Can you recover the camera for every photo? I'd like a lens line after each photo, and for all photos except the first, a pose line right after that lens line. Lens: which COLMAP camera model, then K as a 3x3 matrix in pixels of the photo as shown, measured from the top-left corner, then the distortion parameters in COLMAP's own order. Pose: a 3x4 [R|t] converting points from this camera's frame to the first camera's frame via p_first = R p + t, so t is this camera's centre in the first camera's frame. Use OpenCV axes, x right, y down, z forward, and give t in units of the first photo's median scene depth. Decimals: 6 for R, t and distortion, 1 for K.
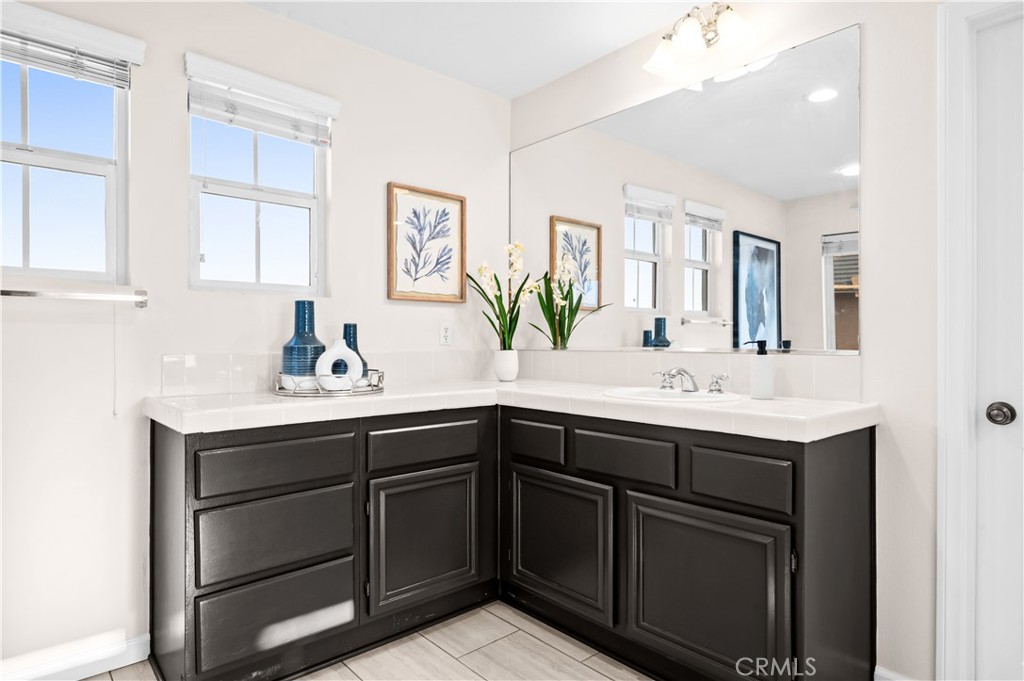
lens RADIAL K [[575.4, 0, 551.3], [0, 575.4, 344.9], [0, 0, 1]] dist [-0.011970, 0.002349]
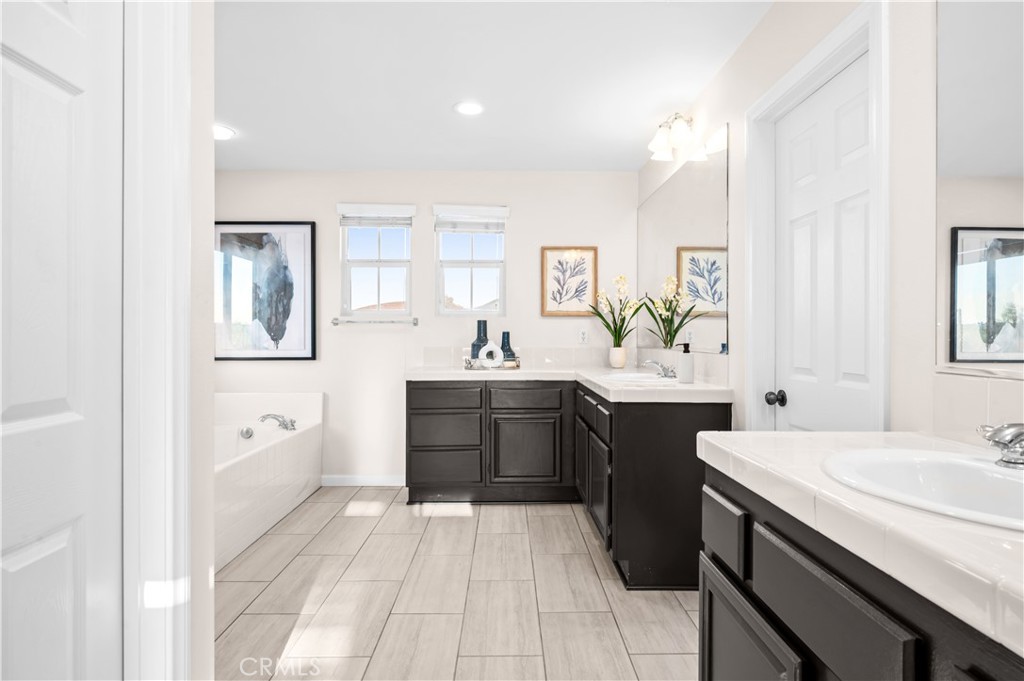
lens RADIAL K [[534.3, 0, 526.7], [0, 534.3, 334.8], [0, 0, 1]] dist [0.002404, -0.001299]
pose [[0.772850, -0.000599, -0.634589, 0.675224], [-0.005102, 0.999961, -0.007158, -0.013114], [0.634568, 0.008769, 0.772817, -0.235968]]
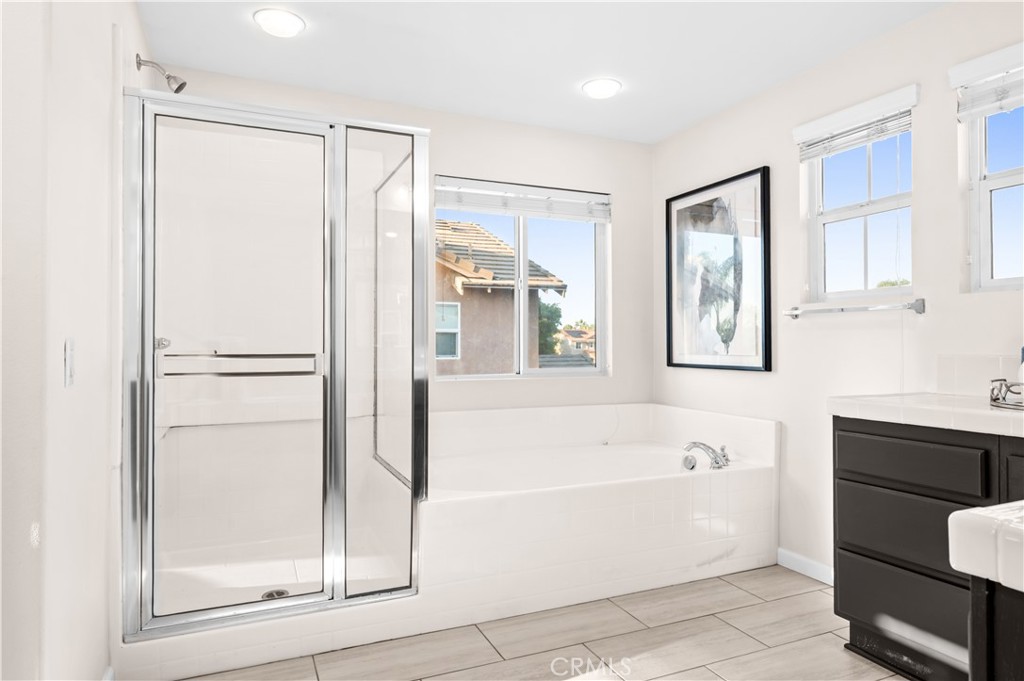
lens RADIAL K [[626.4, 0, 515.4], [0, 626.4, 333.2], [0, 0, 1]] dist [0.009823, 0.002162]
pose [[-0.292051, -0.013254, -0.956311, 0.533976], [-0.001968, 0.999910, -0.013257, -0.004975], [0.956401, -0.001989, -0.292050, 0.428282]]
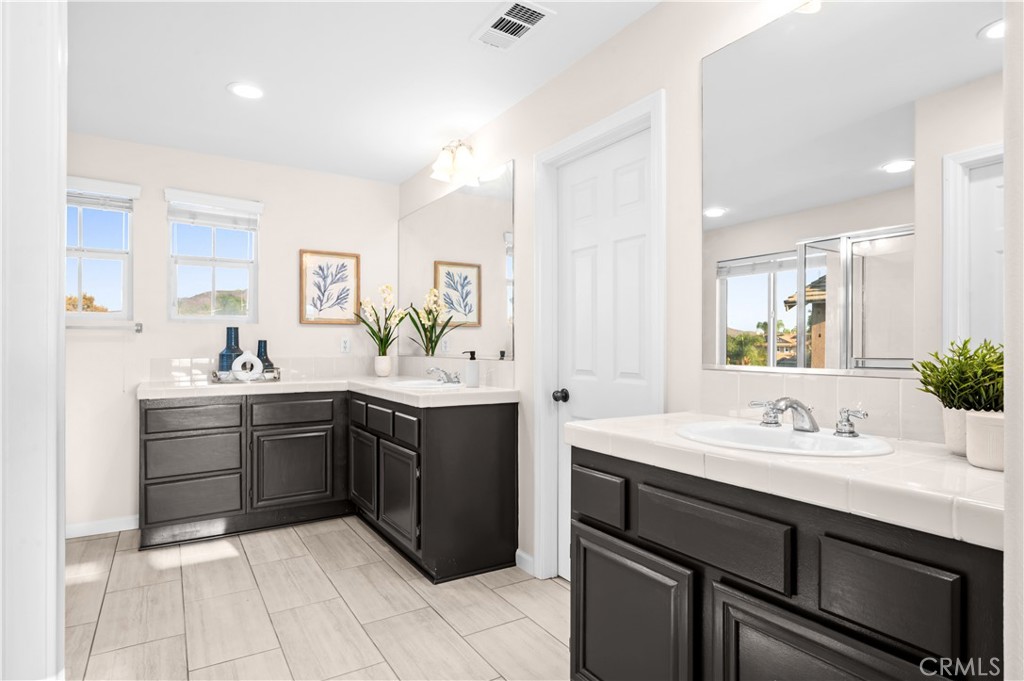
lens RADIAL K [[534.3, 0, 516.2], [0, 534.3, 342.0], [0, 0, 1]] dist [0.002404, -0.001299]
pose [[0.986525, -0.002158, -0.163597, 0.539404], [0.000307, 0.999936, -0.011340, -0.011961], [0.163611, 0.011137, 0.986462, -0.346610]]
